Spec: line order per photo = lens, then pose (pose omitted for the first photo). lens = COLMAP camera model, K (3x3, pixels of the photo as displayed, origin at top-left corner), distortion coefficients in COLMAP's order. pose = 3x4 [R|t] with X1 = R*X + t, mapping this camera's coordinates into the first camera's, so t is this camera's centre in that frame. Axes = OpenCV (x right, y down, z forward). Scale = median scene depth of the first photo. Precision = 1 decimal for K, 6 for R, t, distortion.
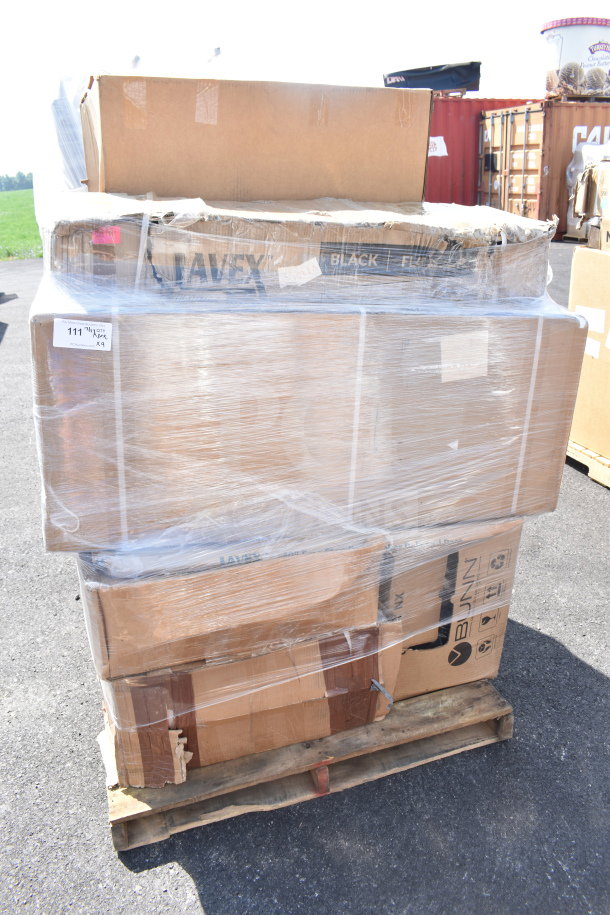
lens RADIAL K [[692.1, 0, 305.0], [0, 692.1, 457.5], [0, 0, 1]] dist [-0.082810, 0.005843]
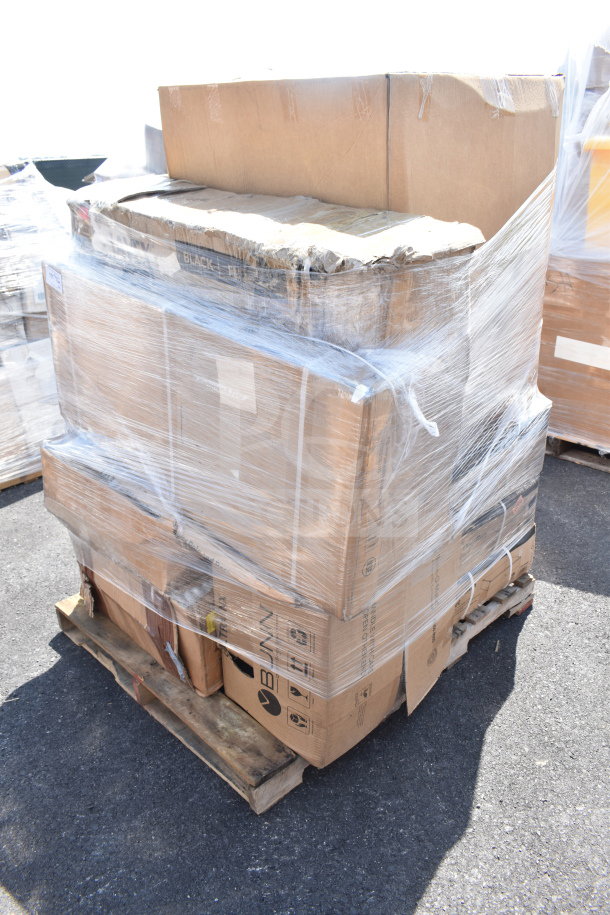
lens RADIAL K [[692.1, 0, 305.0], [0, 692.1, 457.5], [0, 0, 1]] dist [-0.082810, 0.005843]
pose [[0.455125, 0.393238, -0.798890, 0.972345], [-0.337143, 0.906503, 0.254139, -0.299969], [0.824133, 0.153675, 0.545150, 0.548146]]
